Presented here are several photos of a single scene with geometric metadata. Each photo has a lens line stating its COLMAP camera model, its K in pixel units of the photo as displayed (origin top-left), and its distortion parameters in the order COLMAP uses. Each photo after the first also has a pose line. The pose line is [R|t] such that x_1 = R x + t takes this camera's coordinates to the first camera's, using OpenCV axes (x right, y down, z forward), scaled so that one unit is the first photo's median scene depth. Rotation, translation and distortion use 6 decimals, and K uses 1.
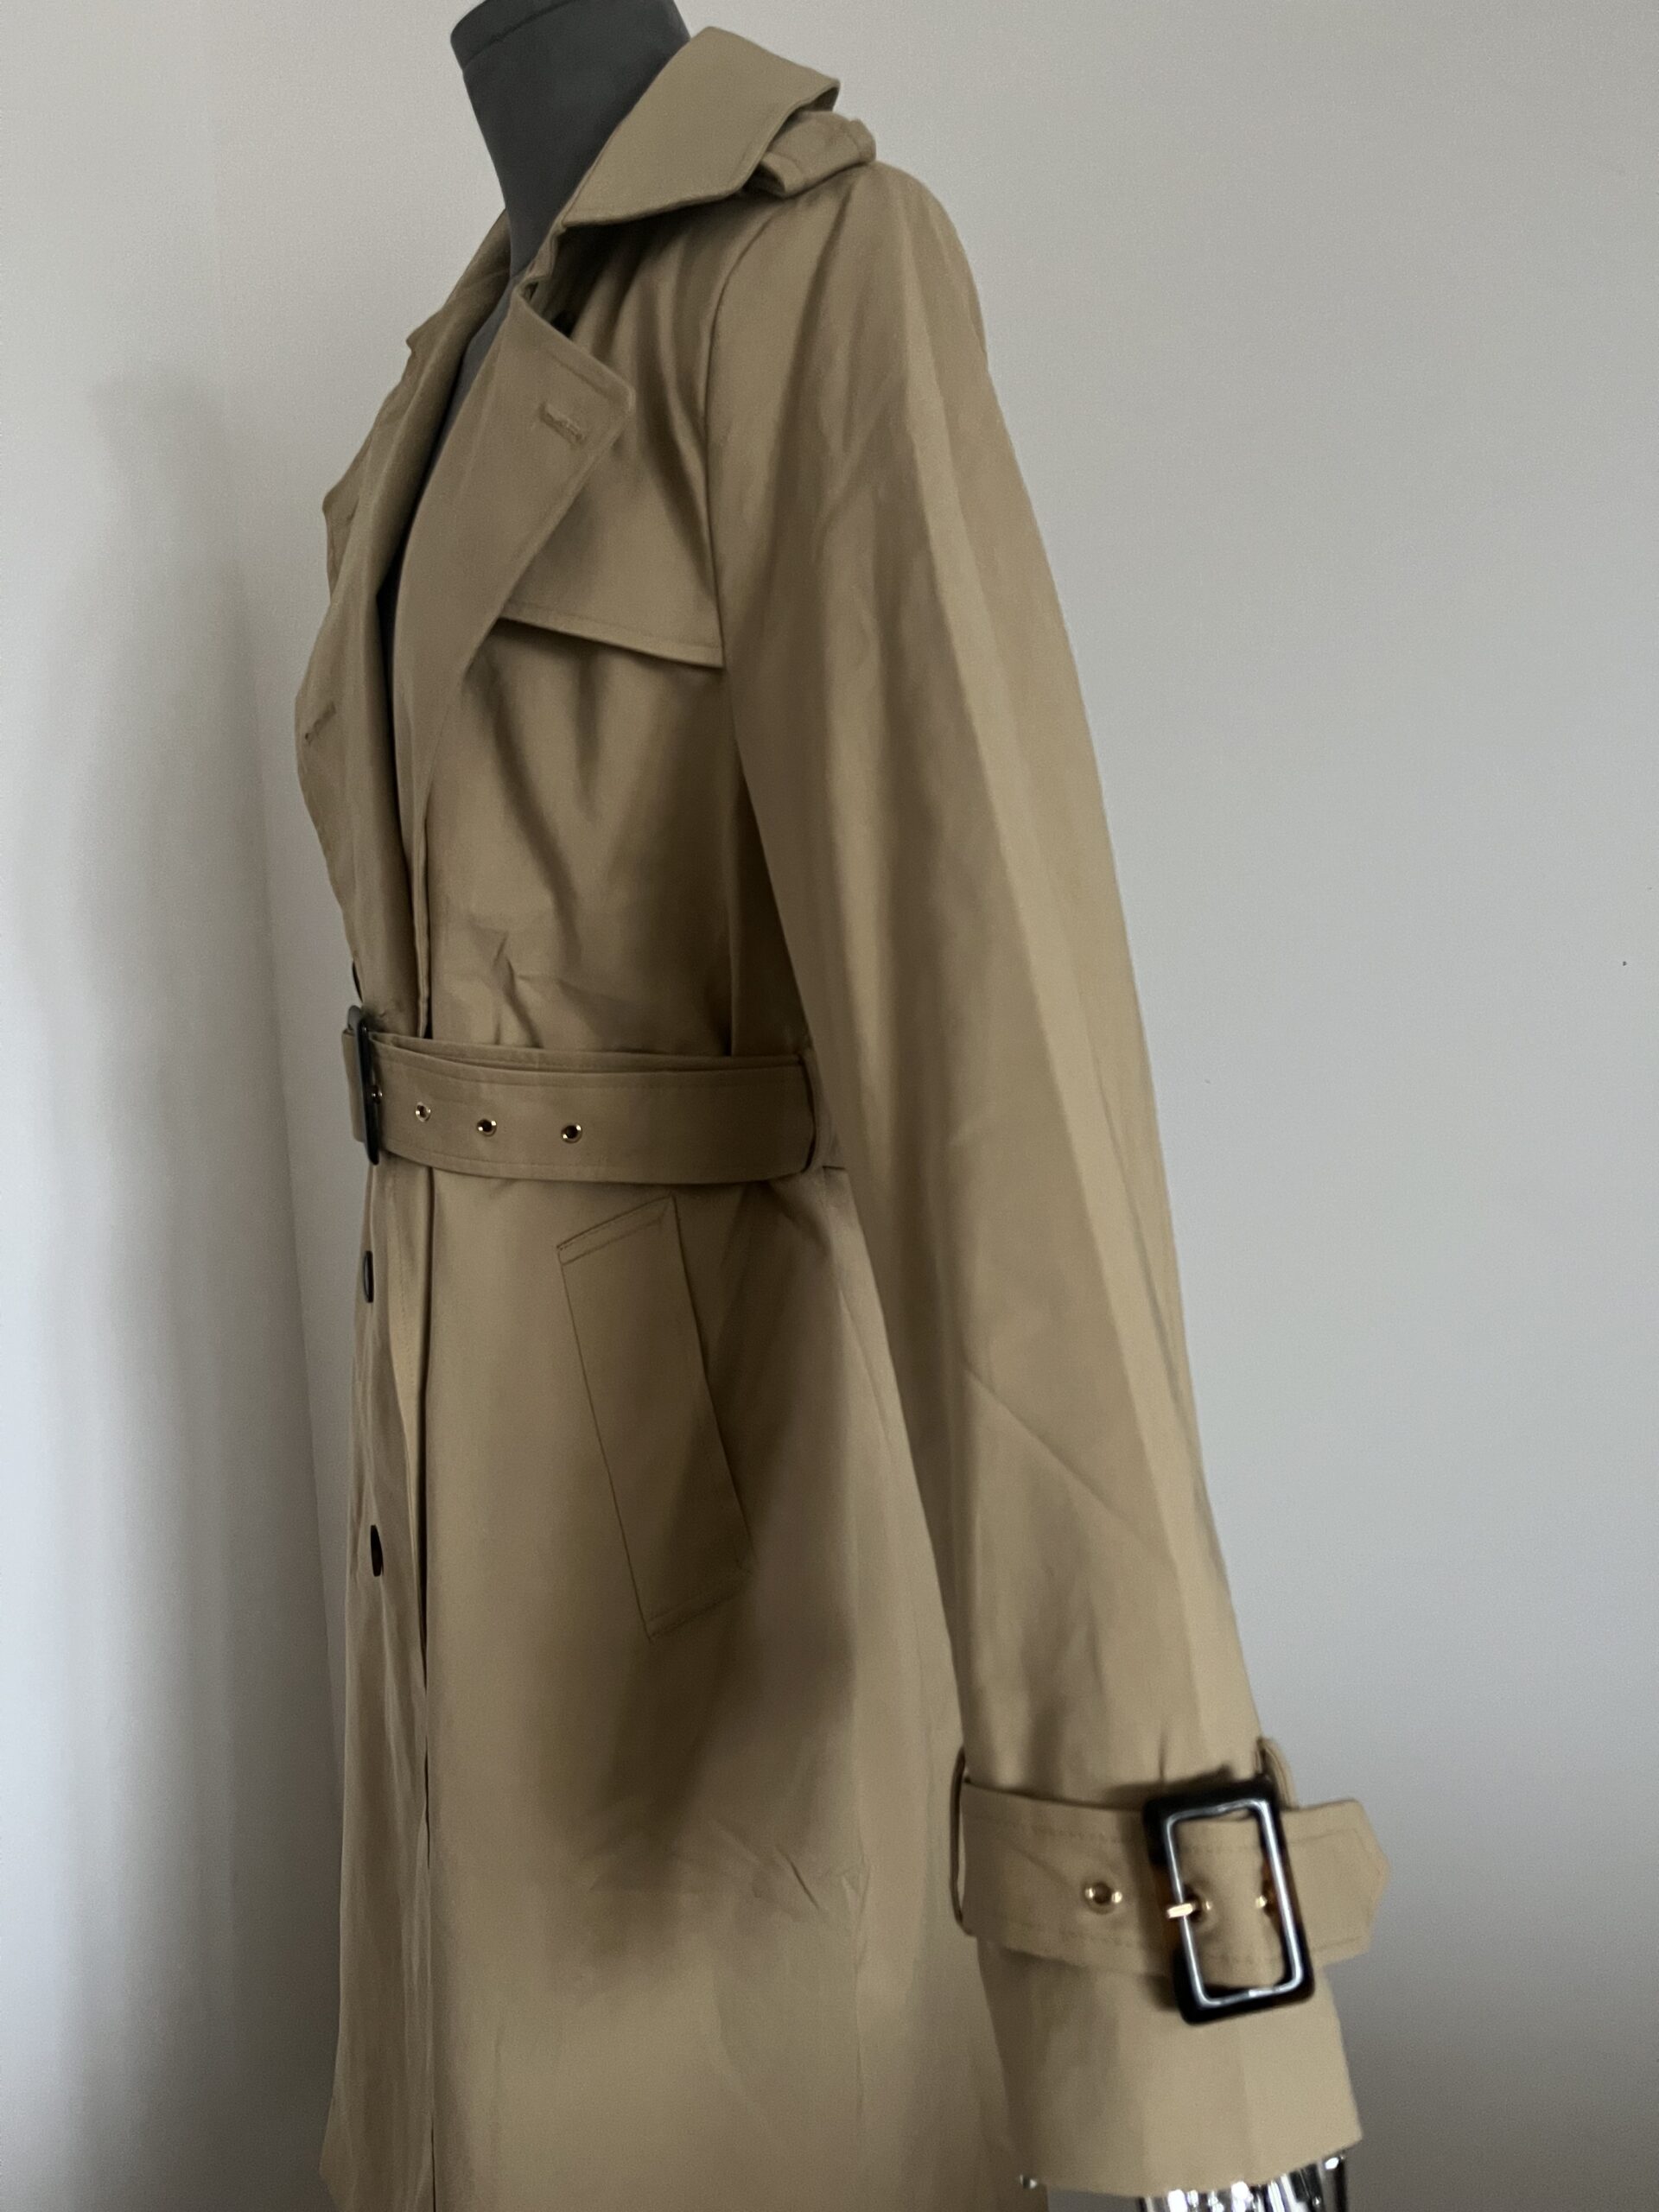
lens RADIAL K [[1659.2, 0, 829.5], [0, 1659.2, 1106.0], [0, 0, 1]] dist [0.041628, -0.057889]
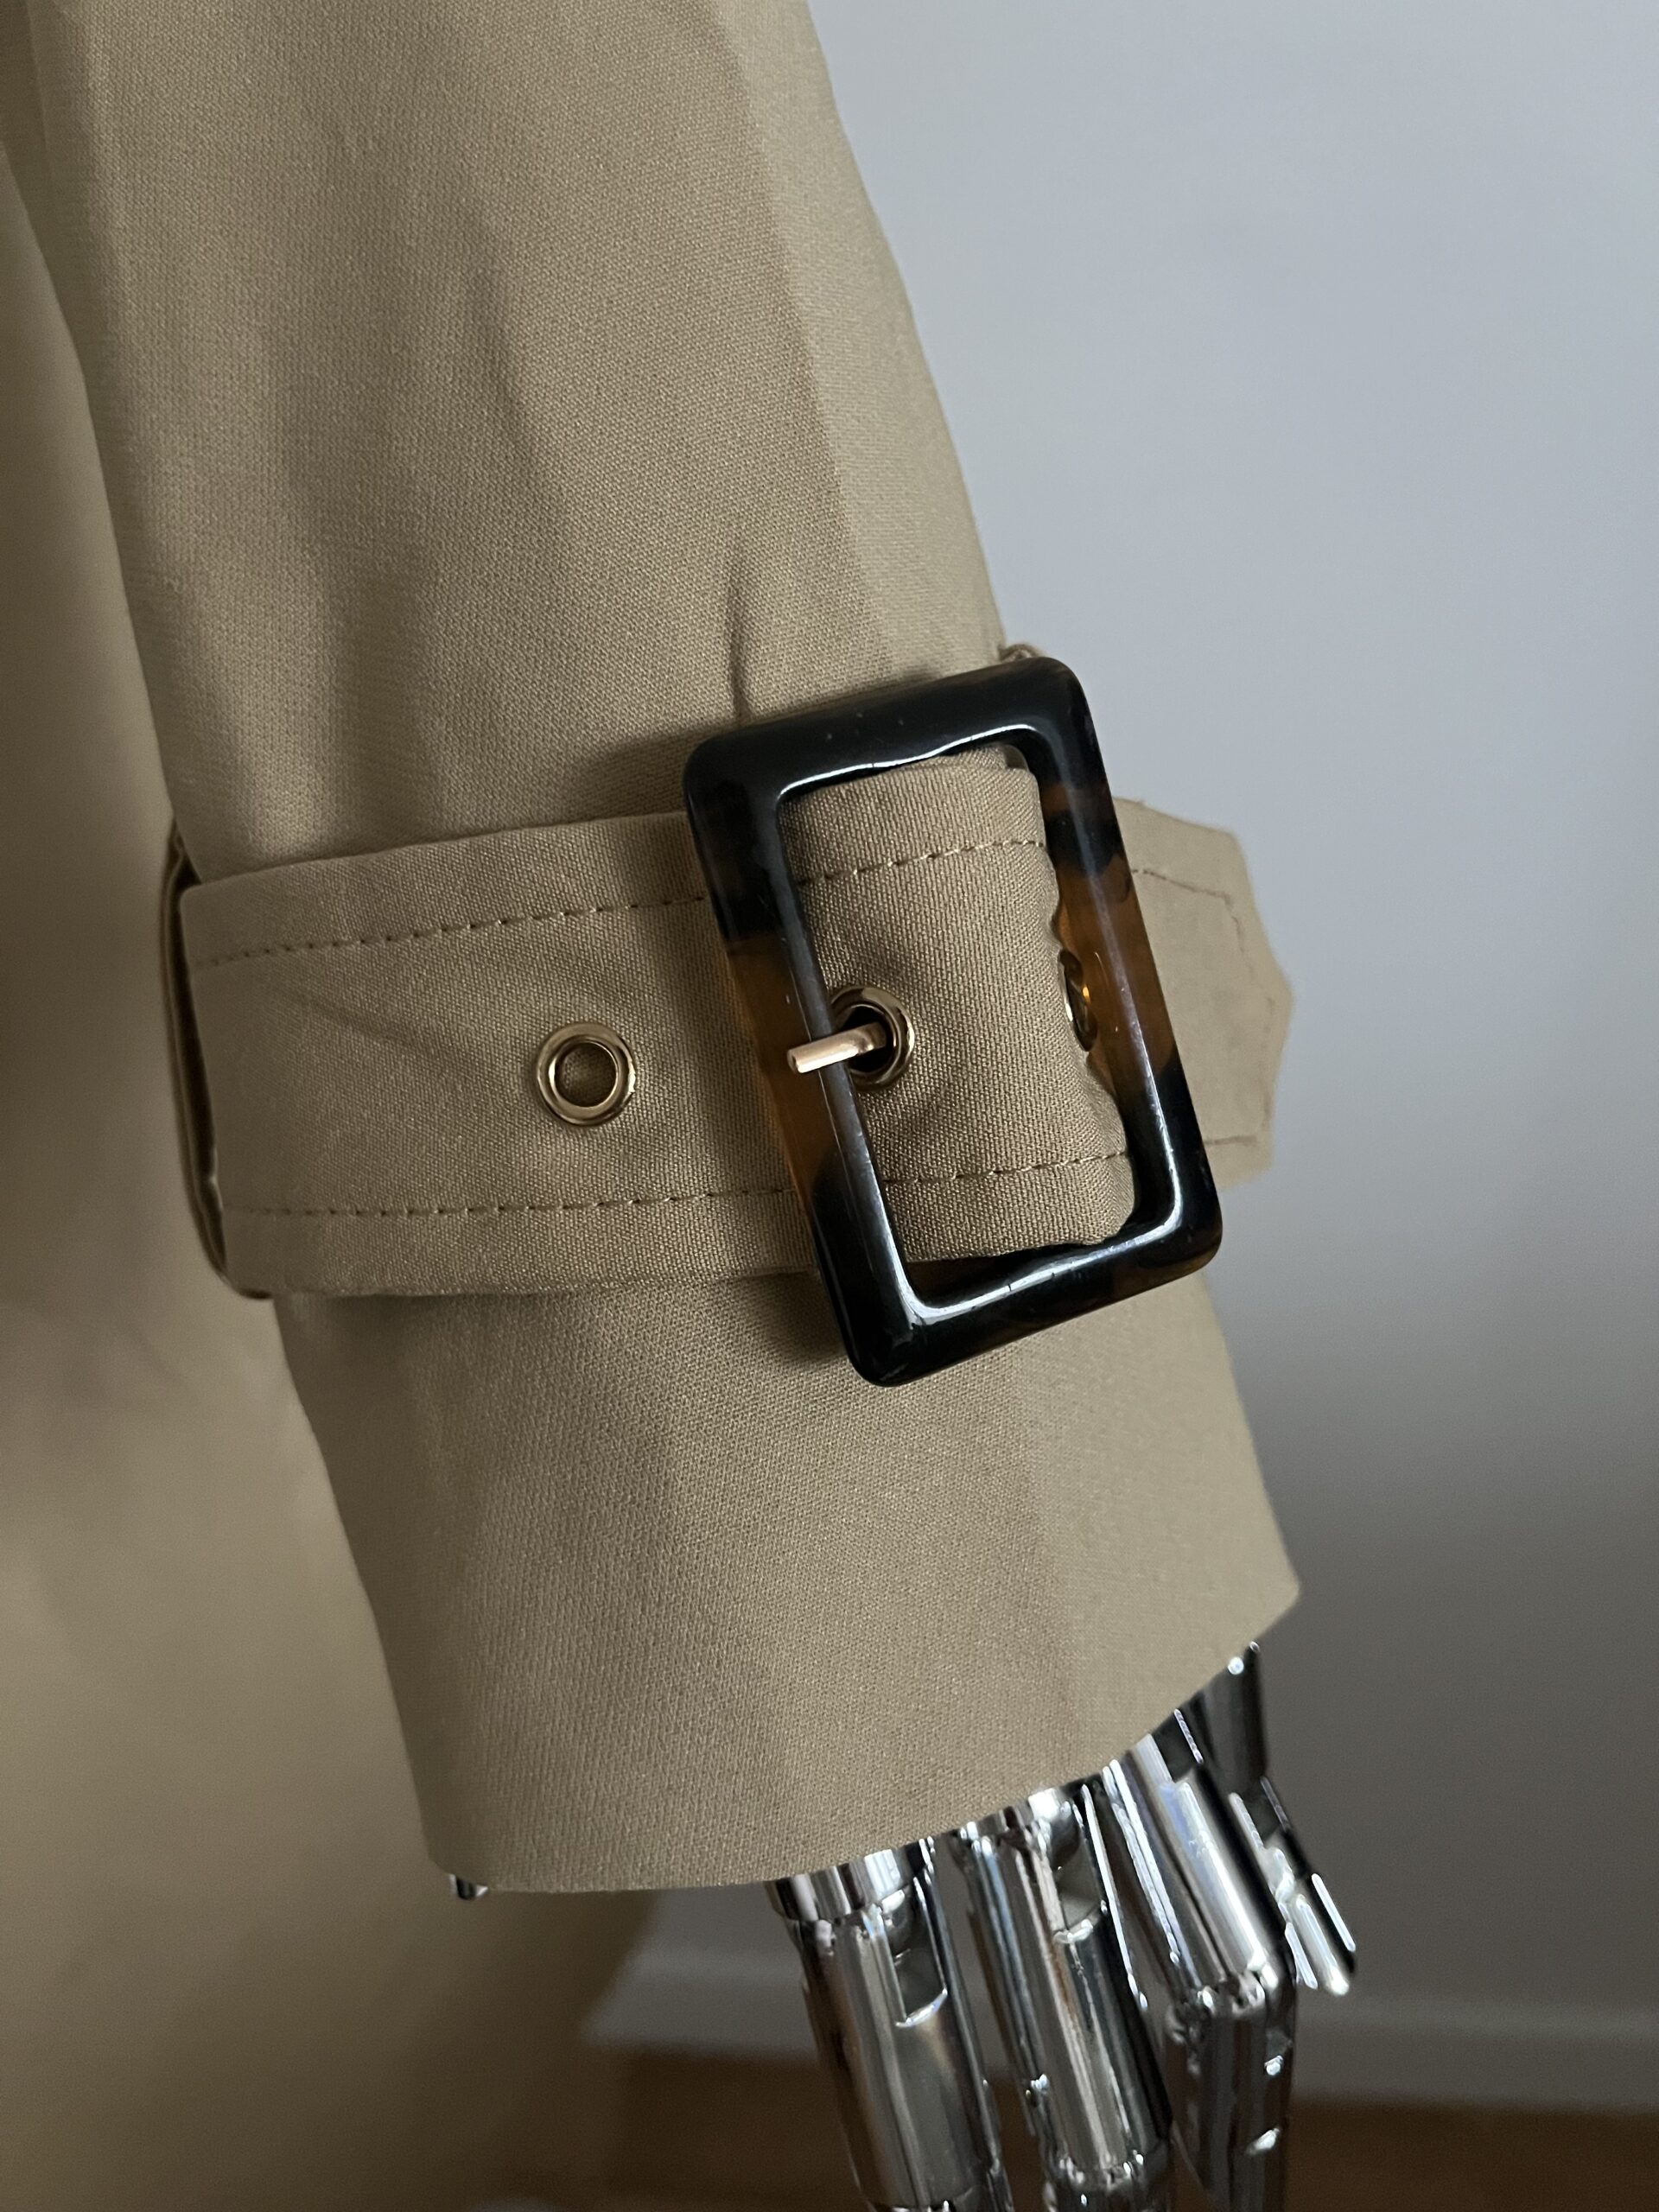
lens RADIAL K [[1659.2, 0, 829.5], [0, 1659.2, 1106.0], [0, 0, 1]] dist [0.041628, -0.057889]
pose [[0.965601, -0.130645, 0.224827, 0.135904], [0.070624, 0.963885, 0.256784, 0.399930], [-0.250255, -0.232073, 0.939955, 0.688566]]
